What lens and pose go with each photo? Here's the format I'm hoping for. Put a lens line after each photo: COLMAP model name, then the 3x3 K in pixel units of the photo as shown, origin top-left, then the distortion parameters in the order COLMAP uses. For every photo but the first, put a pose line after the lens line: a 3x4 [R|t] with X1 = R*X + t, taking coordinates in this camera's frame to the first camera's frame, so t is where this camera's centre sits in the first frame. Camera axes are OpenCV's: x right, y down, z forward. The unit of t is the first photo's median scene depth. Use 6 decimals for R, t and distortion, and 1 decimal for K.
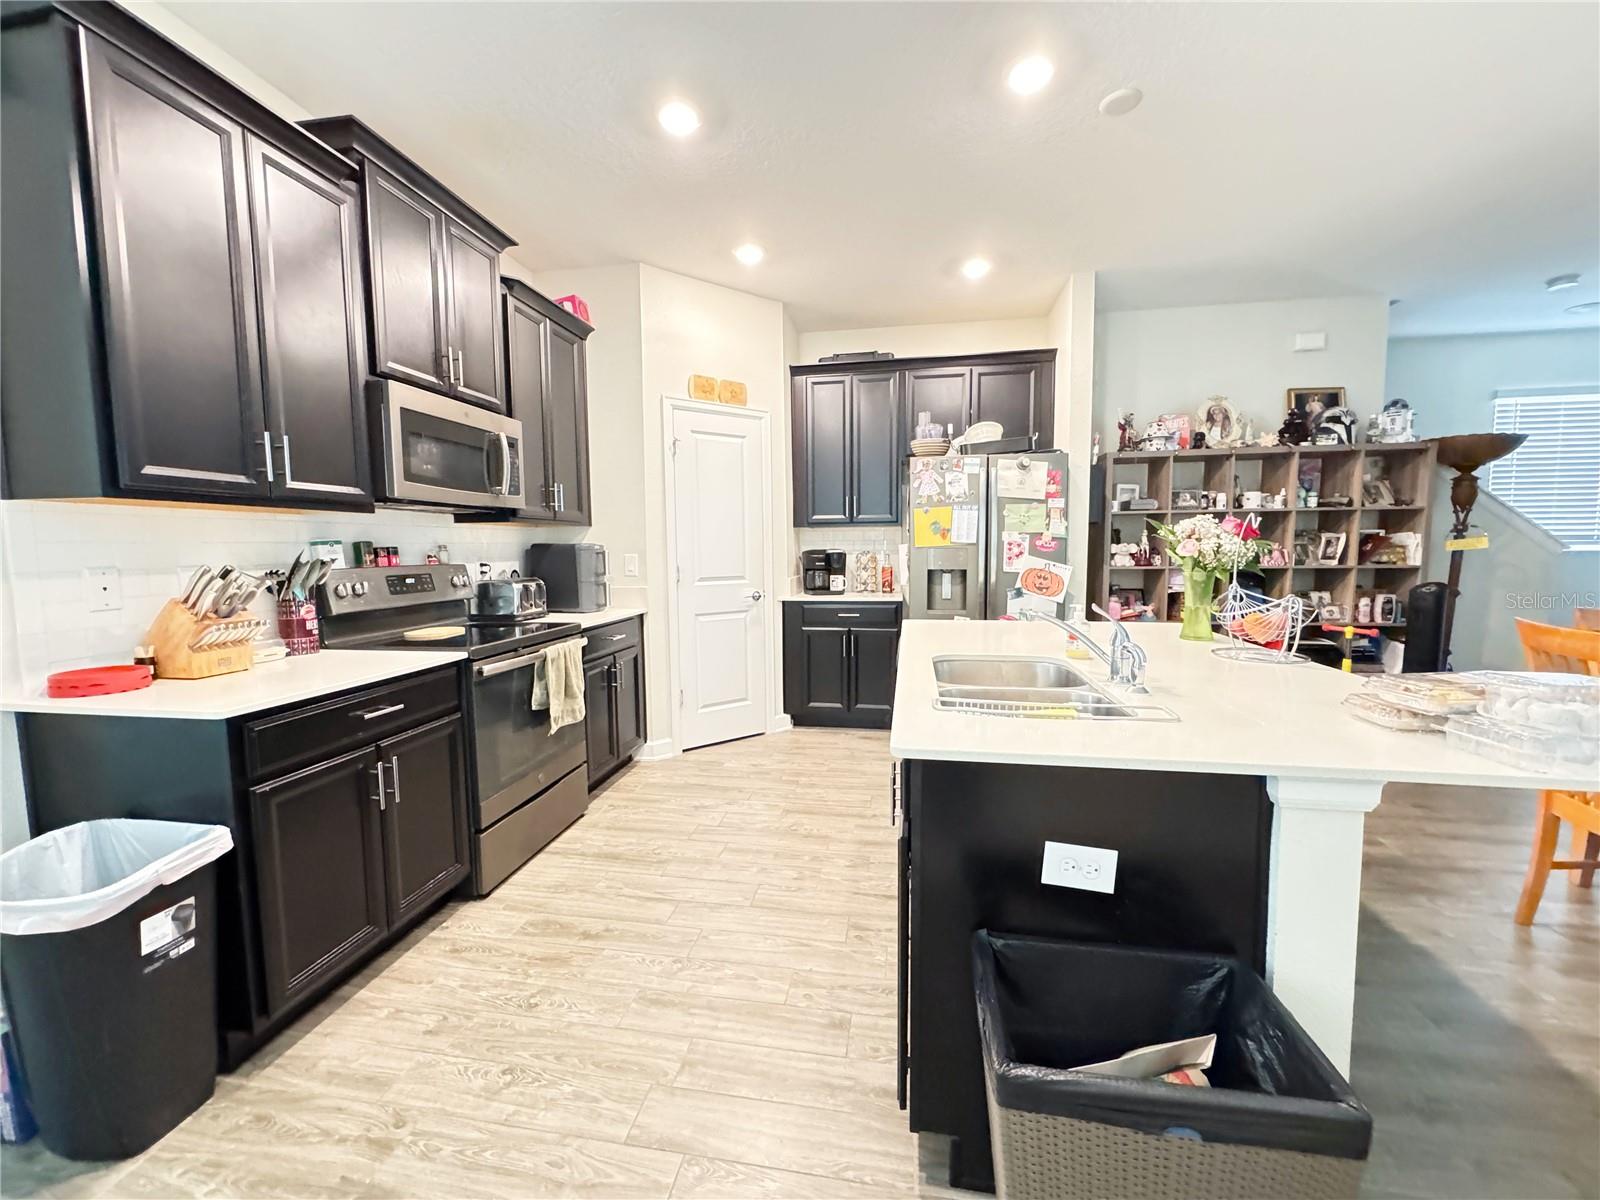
lens RADIAL K [[640.2, 0, 796.5], [0, 640.2, 599.4], [0, 0, 1]] dist [0.000086, 0.000059]
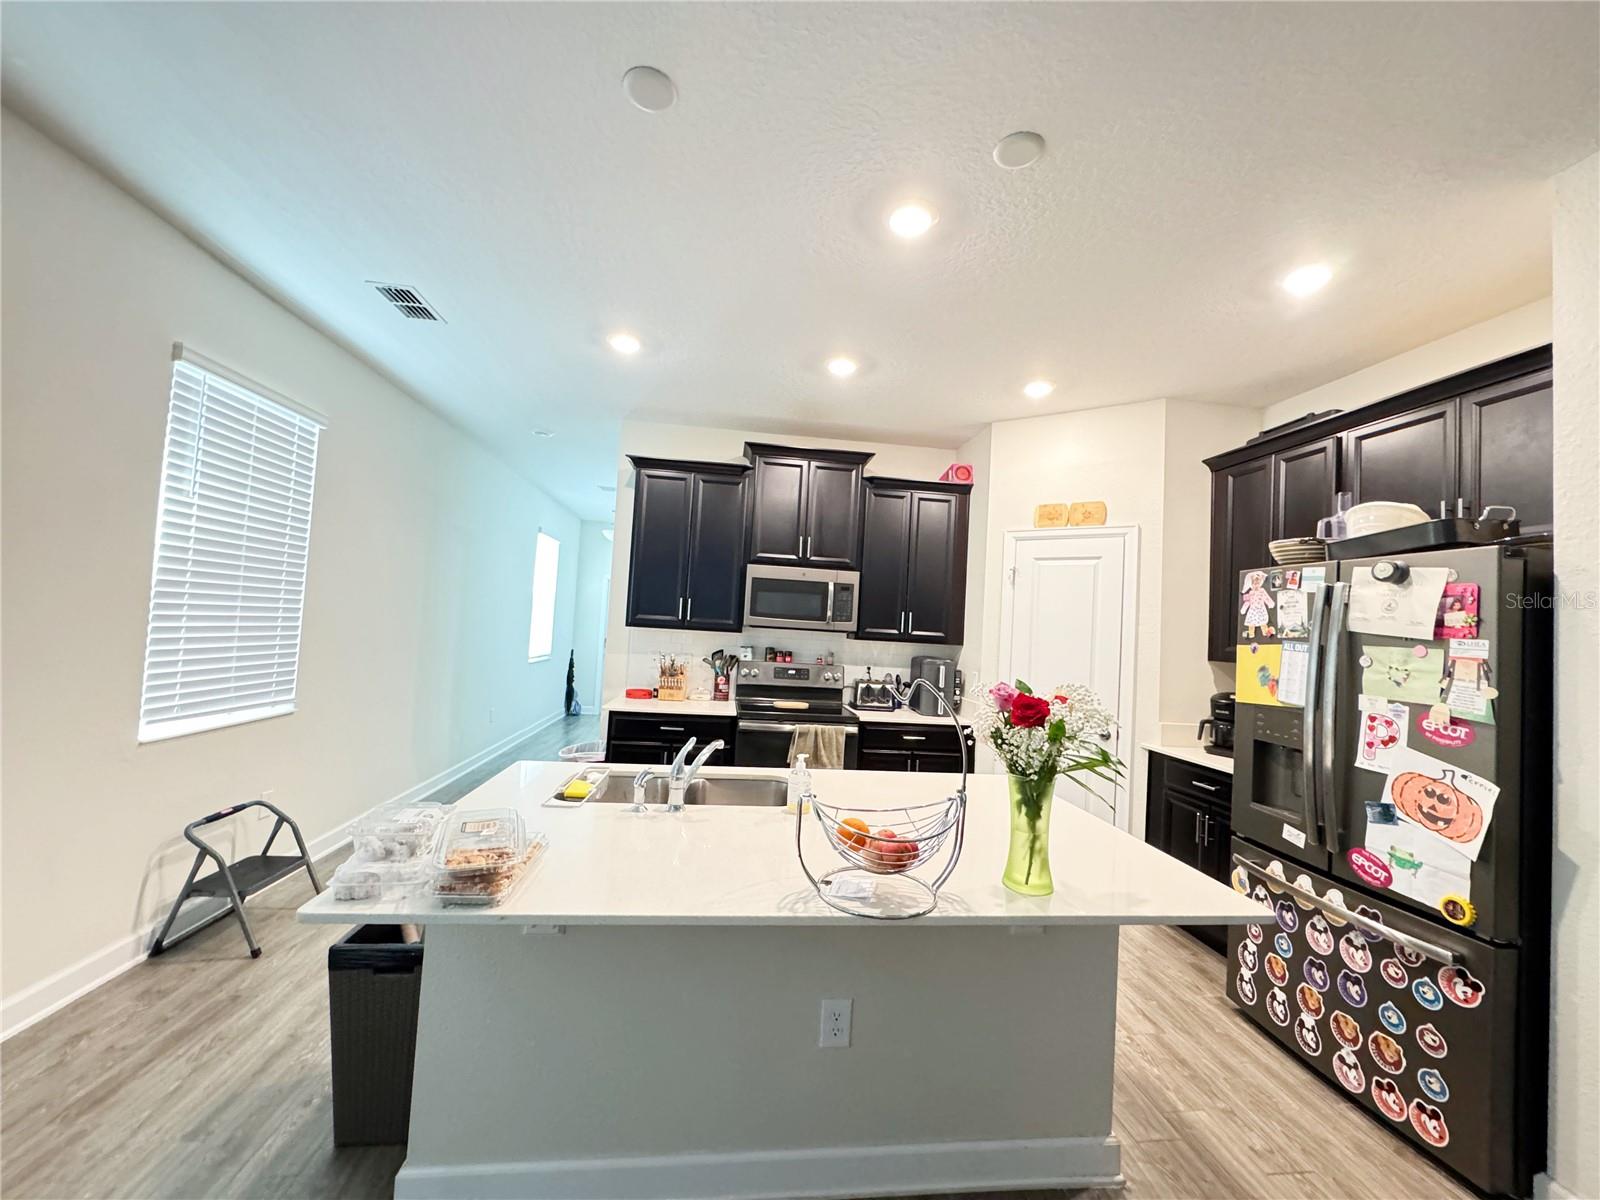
lens RADIAL K [[640.2, 0, 800.2], [0, 640.2, 600.1], [0, 0, 1]] dist [0.000086, 0.000059]
pose [[0.278023, -0.014985, -0.960458, 0.722221], [-0.138154, 0.988859, -0.055420, -0.088645], [0.950588, 0.148099, 0.272855, 0.372281]]
